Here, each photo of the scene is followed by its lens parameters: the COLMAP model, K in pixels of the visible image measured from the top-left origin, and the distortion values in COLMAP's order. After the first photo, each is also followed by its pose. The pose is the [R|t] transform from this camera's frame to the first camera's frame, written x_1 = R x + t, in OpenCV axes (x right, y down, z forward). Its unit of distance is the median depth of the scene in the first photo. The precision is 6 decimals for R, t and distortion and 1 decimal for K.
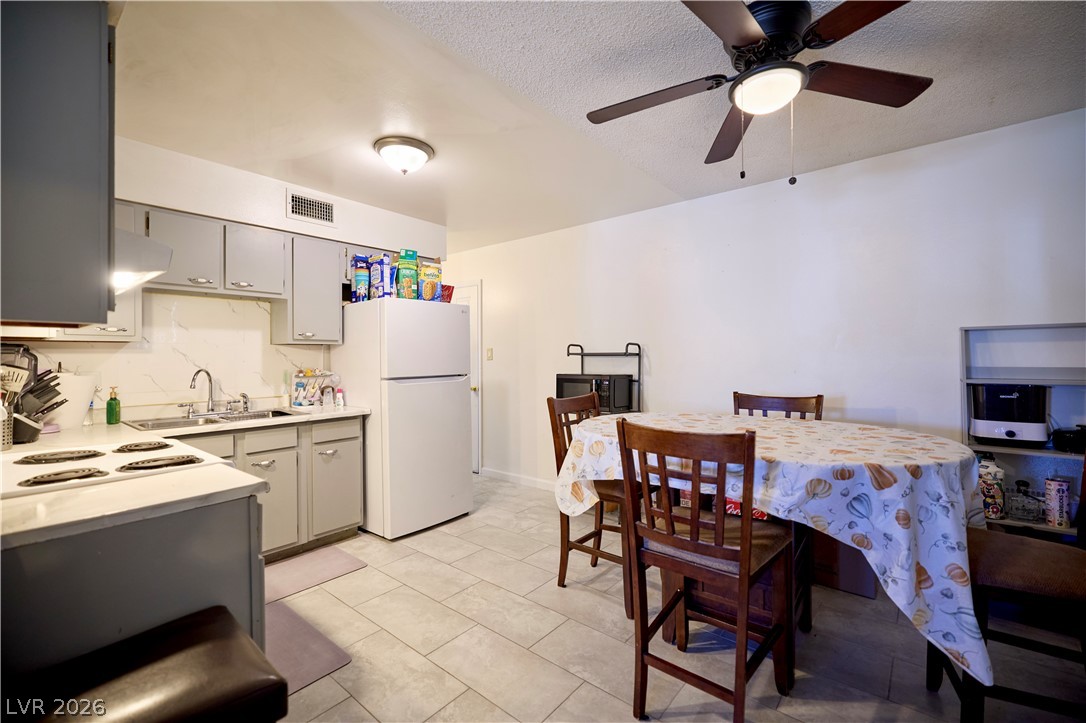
lens RADIAL K [[459.5, 0, 536.7], [0, 459.5, 366.3], [0, 0, 1]] dist [-0.000882, -0.000128]
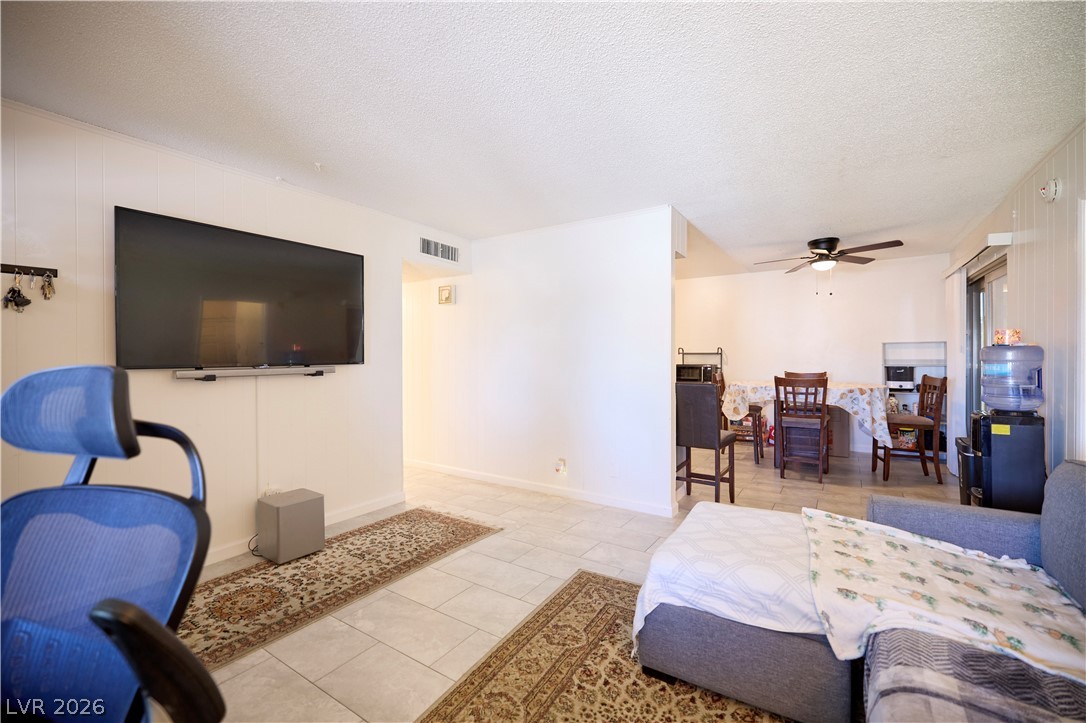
lens RADIAL K [[463.3, 0, 543.0], [0, 463.3, 361.5], [0, 0, 1]] dist [0.000942, 0.000161]
pose [[0.992567, 0.001792, 0.121683, -1.200284], [-0.000890, 0.999972, -0.007461, 0.033581], [-0.121693, 0.007297, 0.992541, -1.261016]]
